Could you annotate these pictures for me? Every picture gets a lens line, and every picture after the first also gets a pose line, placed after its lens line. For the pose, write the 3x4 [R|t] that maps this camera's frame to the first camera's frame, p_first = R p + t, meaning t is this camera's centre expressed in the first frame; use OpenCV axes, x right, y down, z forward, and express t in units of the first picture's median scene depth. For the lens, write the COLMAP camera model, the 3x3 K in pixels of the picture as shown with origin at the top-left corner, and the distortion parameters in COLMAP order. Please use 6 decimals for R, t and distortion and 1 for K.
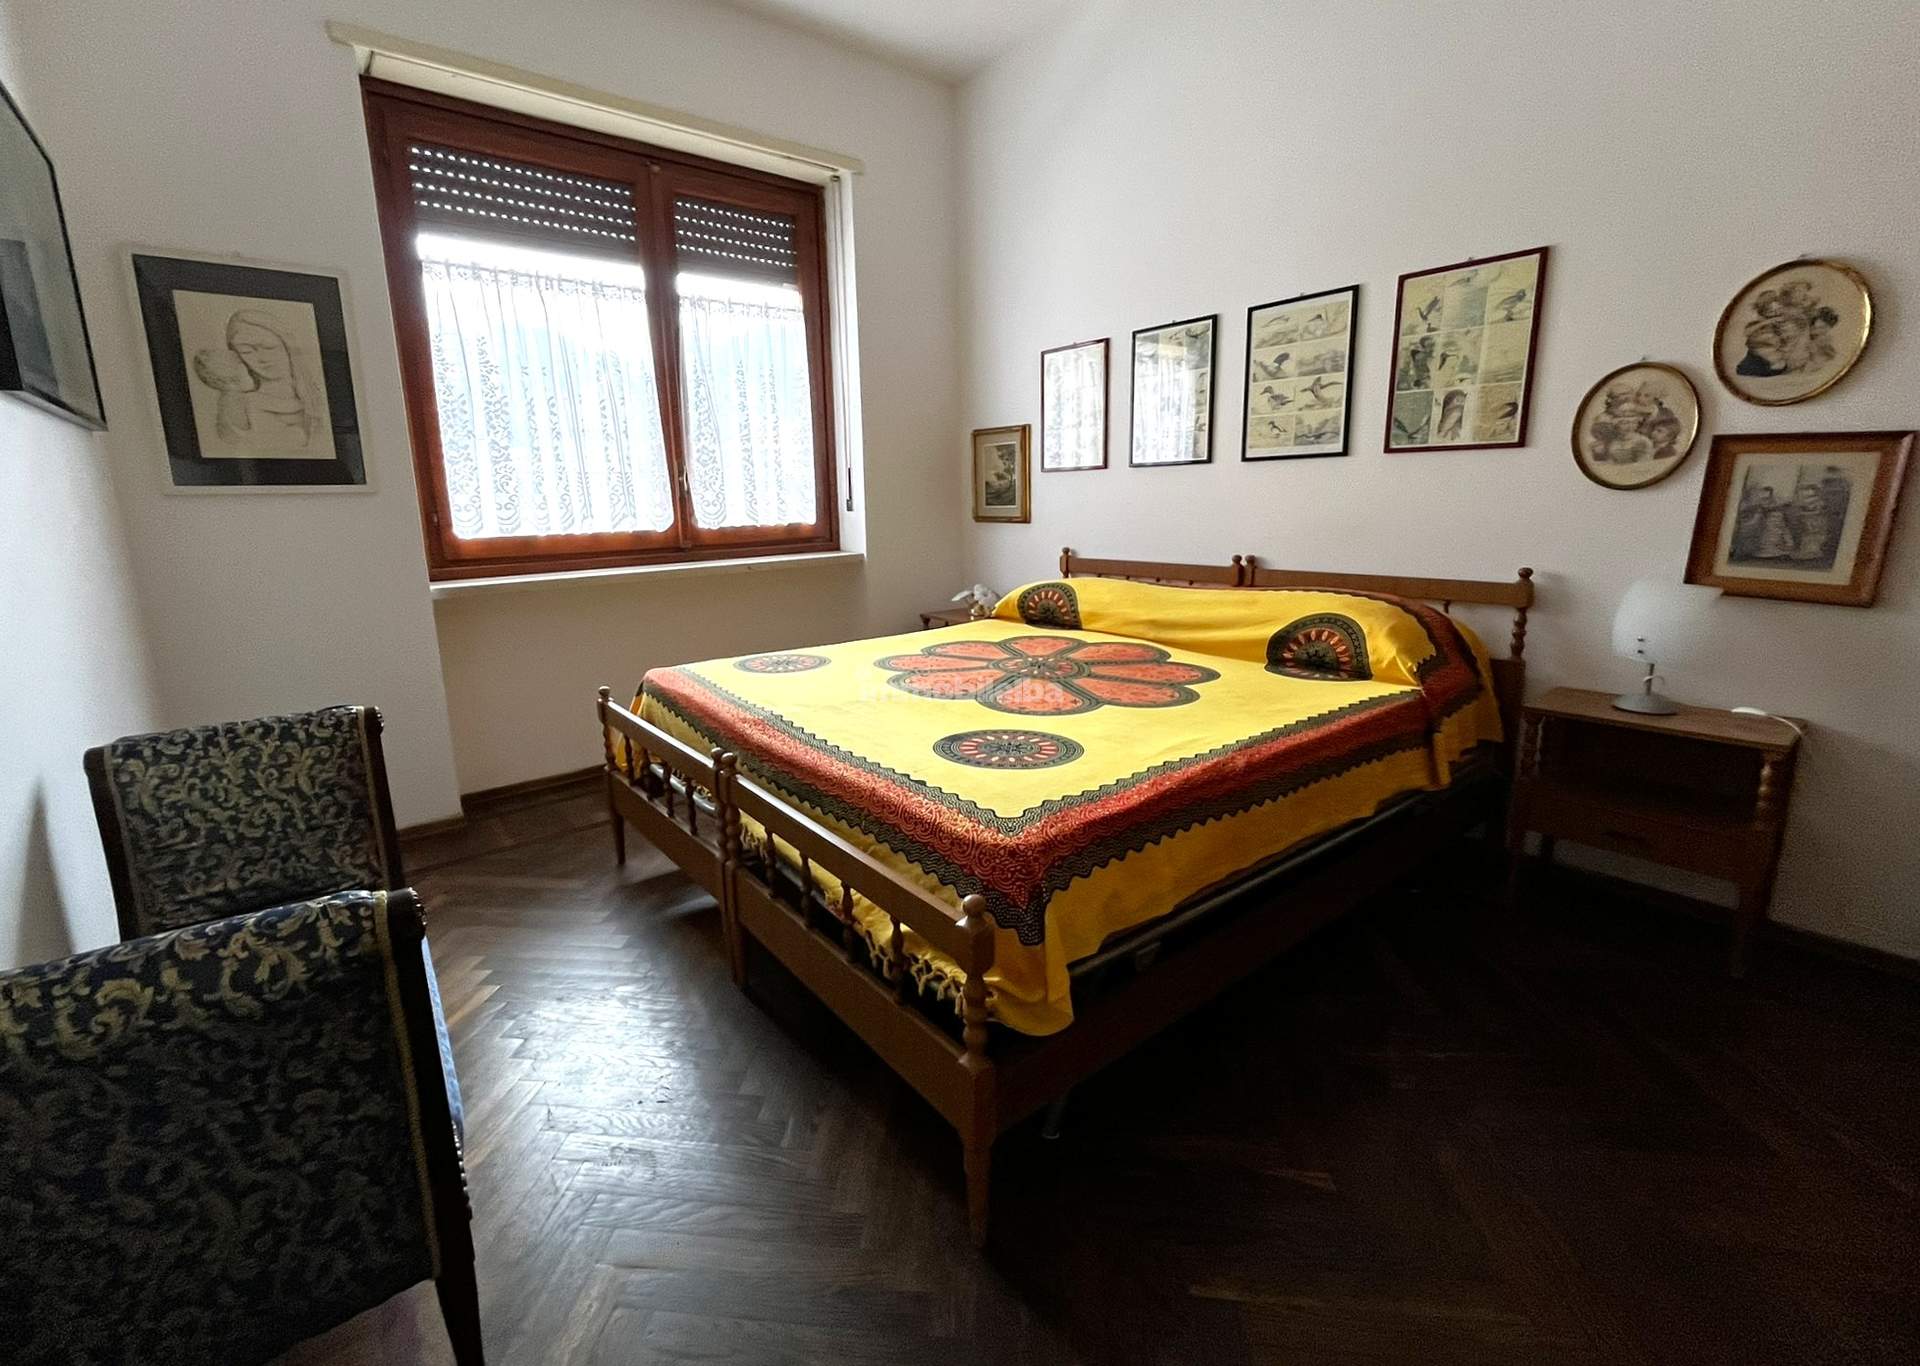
lens RADIAL K [[787.6, 0, 932.3], [0, 787.6, 644.2], [0, 0, 1]] dist [-0.000843, -0.000403]
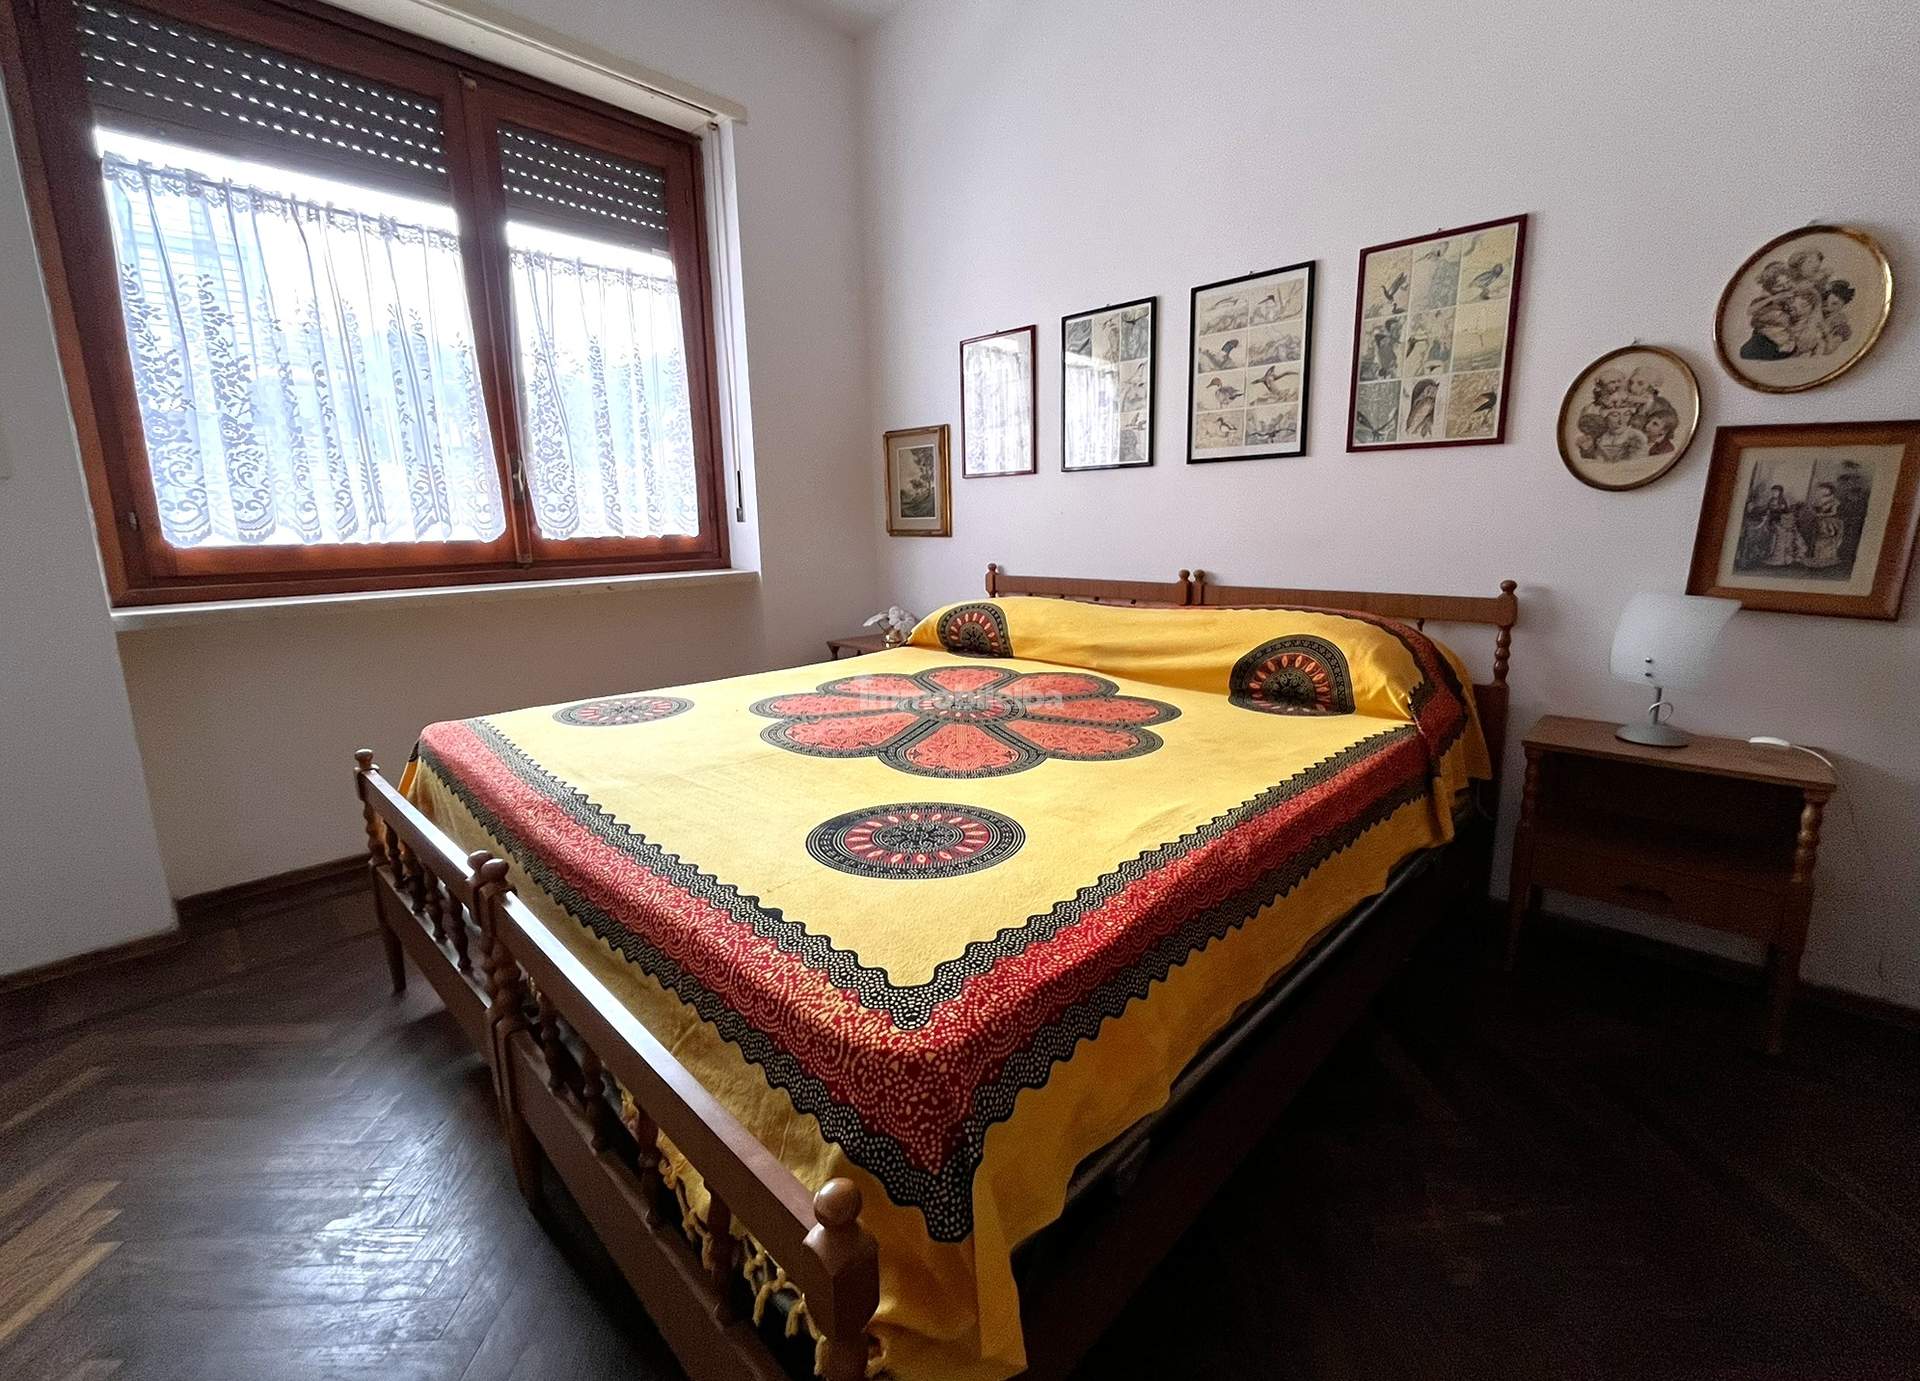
lens RADIAL K [[782.1, 0, 983.6], [0, 782.1, 656.2], [0, 0, 1]] dist [-0.001087, -0.000215]
pose [[0.987603, -0.016987, 0.156047, 0.034688], [0.019568, 0.999696, -0.015015, -0.010217], [-0.155745, 0.017882, 0.987635, 0.218216]]
